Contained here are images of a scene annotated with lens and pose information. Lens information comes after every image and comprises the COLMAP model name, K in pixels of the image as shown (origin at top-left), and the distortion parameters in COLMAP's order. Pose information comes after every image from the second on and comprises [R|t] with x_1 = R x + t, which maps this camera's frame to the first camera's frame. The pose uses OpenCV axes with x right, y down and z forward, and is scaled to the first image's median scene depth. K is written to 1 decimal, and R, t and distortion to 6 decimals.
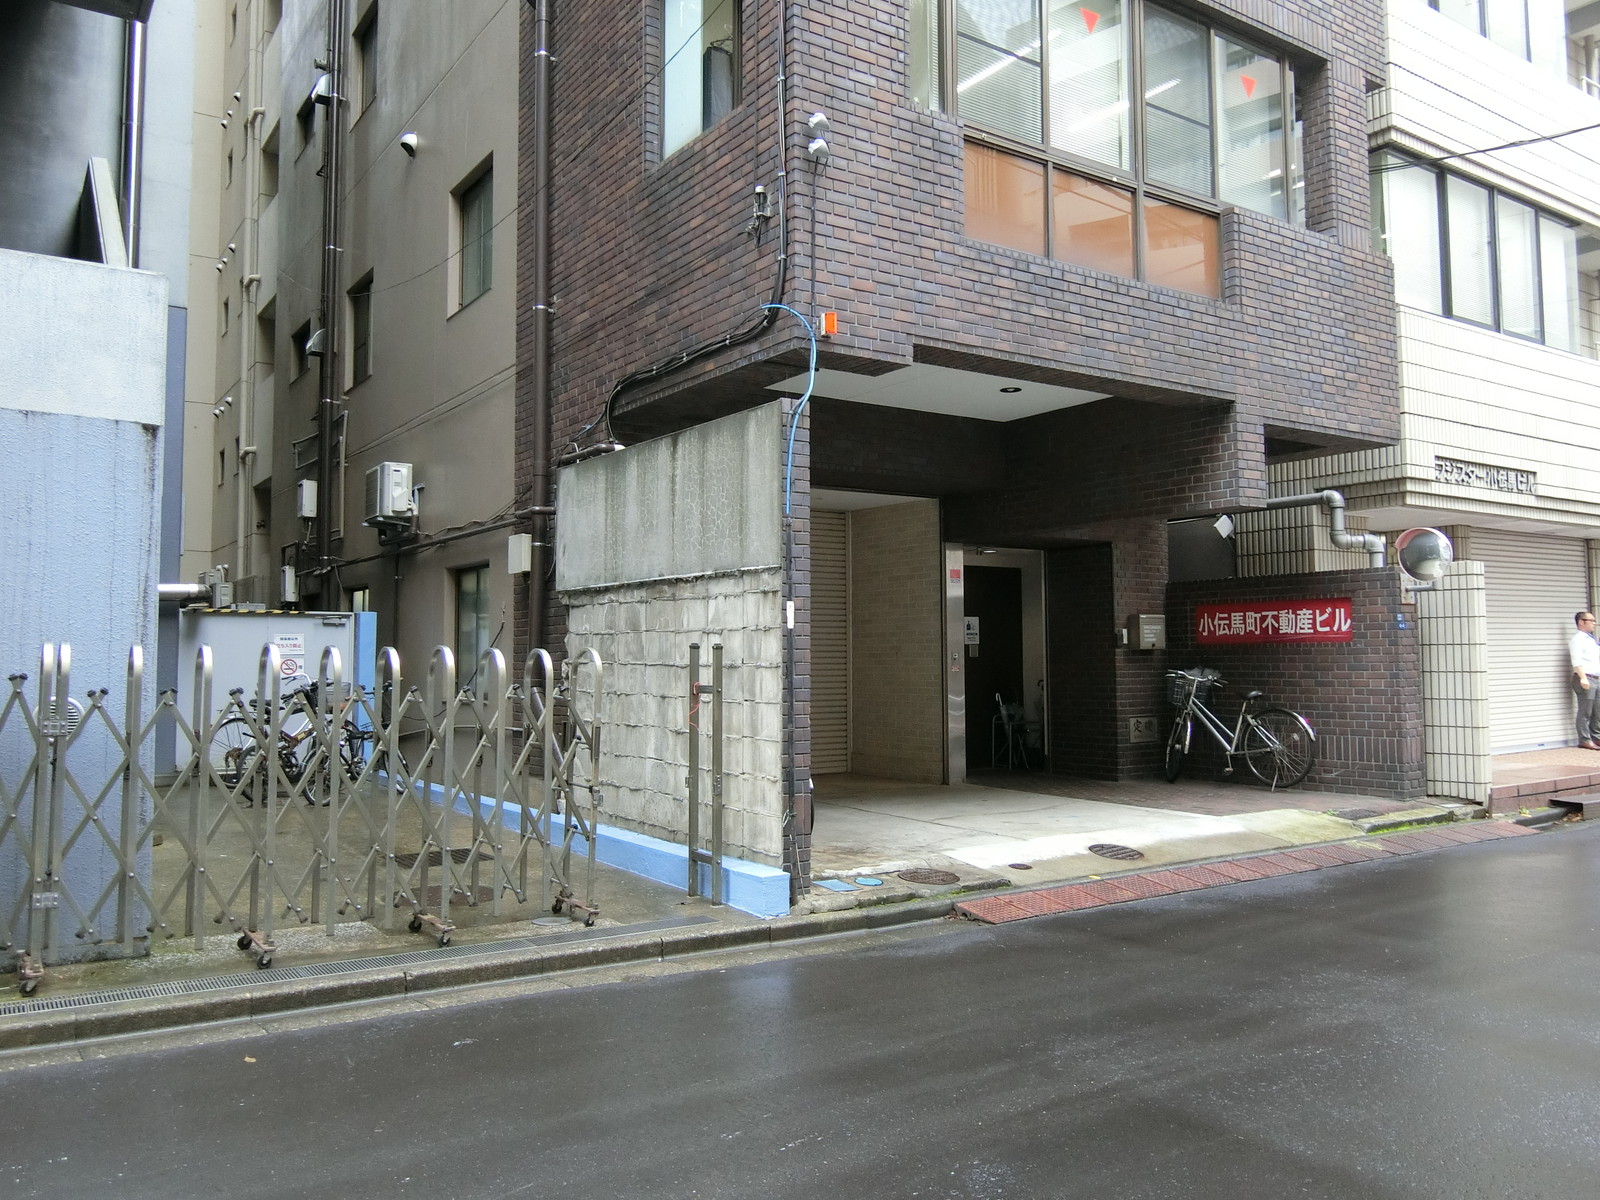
lens RADIAL K [[1231.6, 0, 800.0], [0, 1231.6, 600.0], [0, 0, 1]] dist [0.002197, 0.000625]
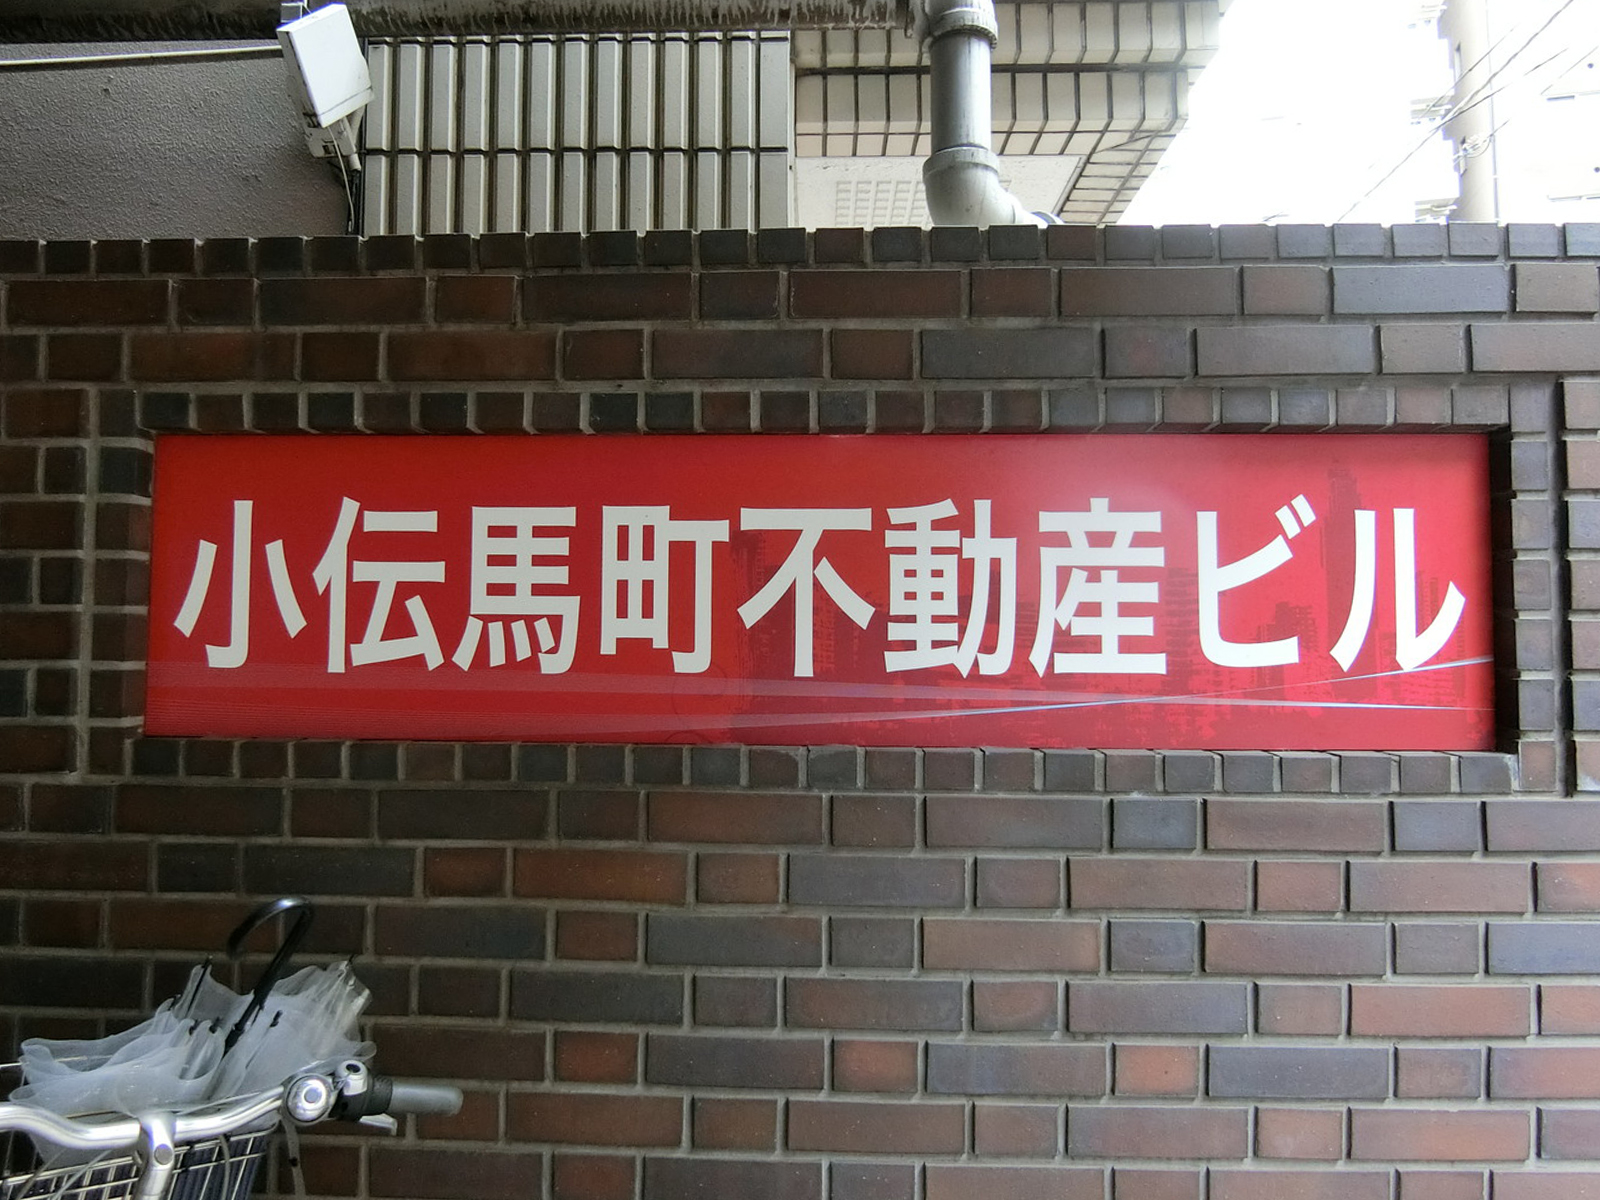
lens RADIAL K [[1060.9, 0, 800.0], [0, 1060.9, 600.0], [0, 0, 1]] dist [-0.001476, -0.001691]
pose [[0.594097, 0.047778, 0.802973, 0.289963], [-0.049888, 0.998501, -0.022502, 0.022107], [-0.802845, -0.026690, 0.595590, 0.935118]]
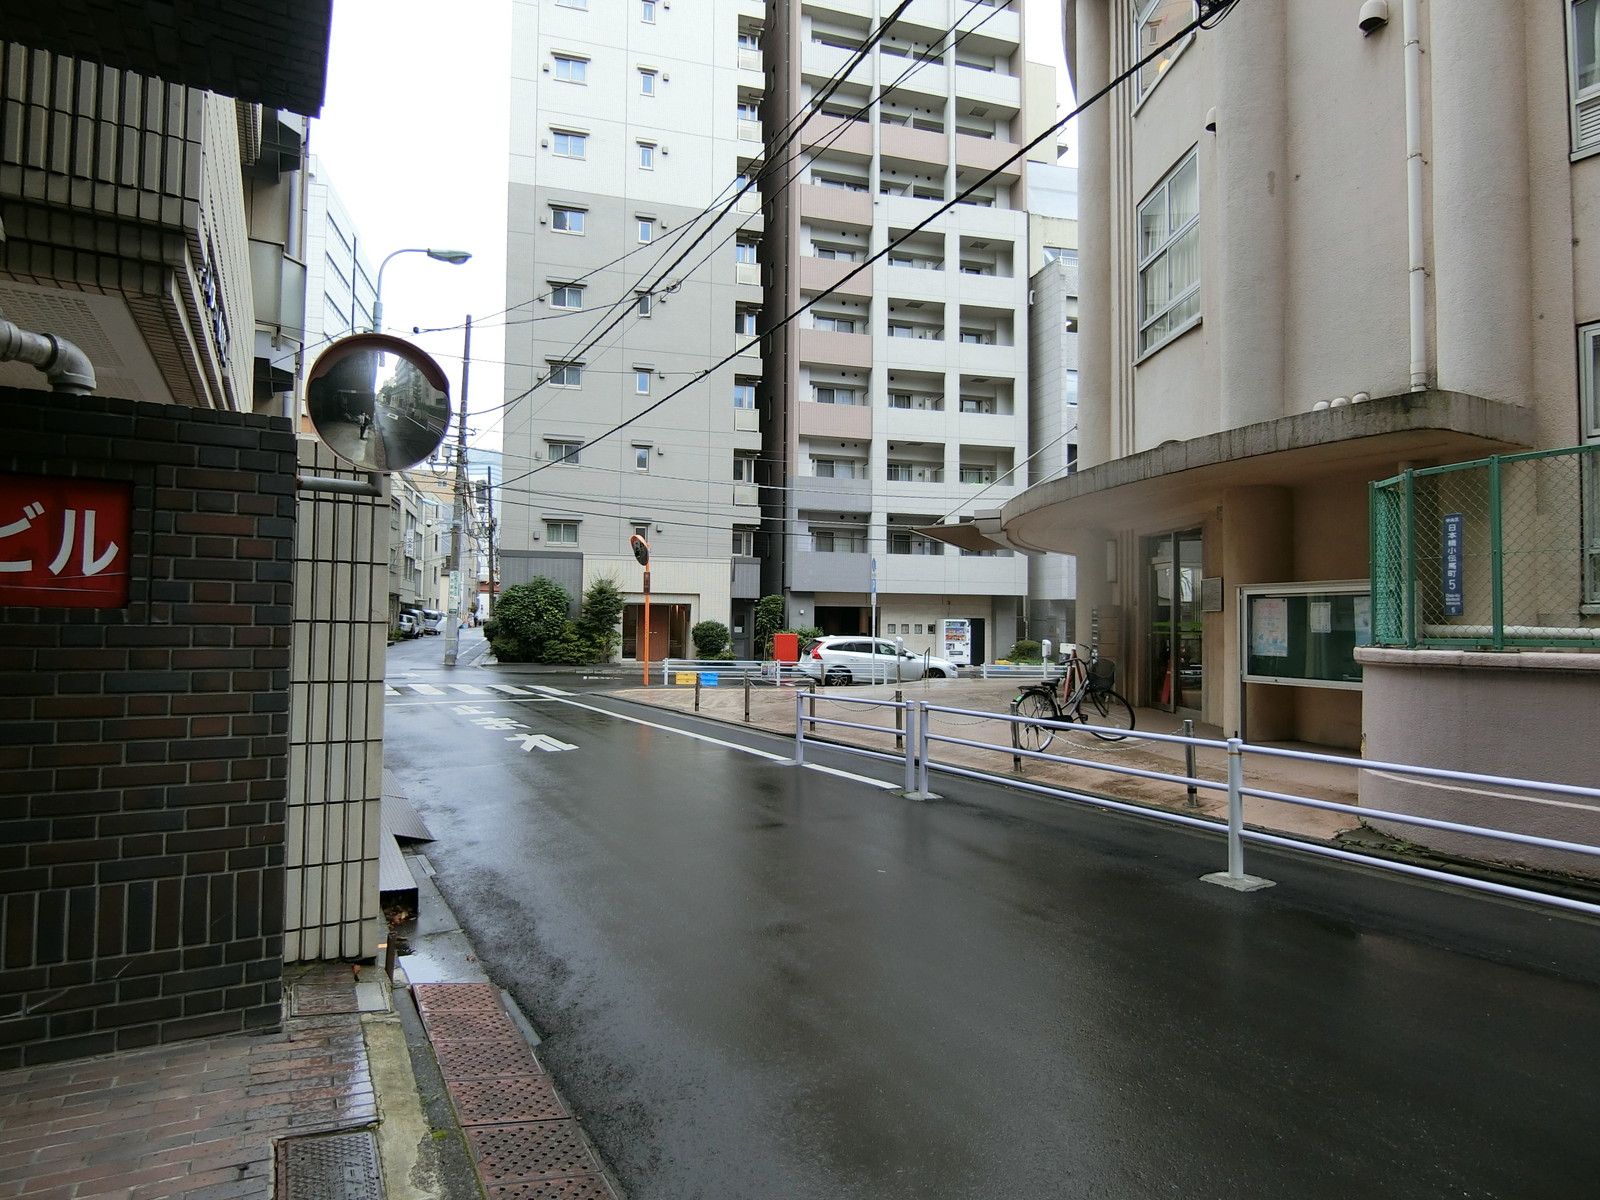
lens RADIAL K [[869.5, 0, 800.0], [0, 869.5, 600.0], [0, 0, 1]] dist [-0.000042, -0.009723]
pose [[0.065570, 0.040463, 0.997027, 0.203609], [-0.069651, 0.996926, -0.035879, 0.025316], [-0.995414, -0.067092, 0.068187, 0.746807]]
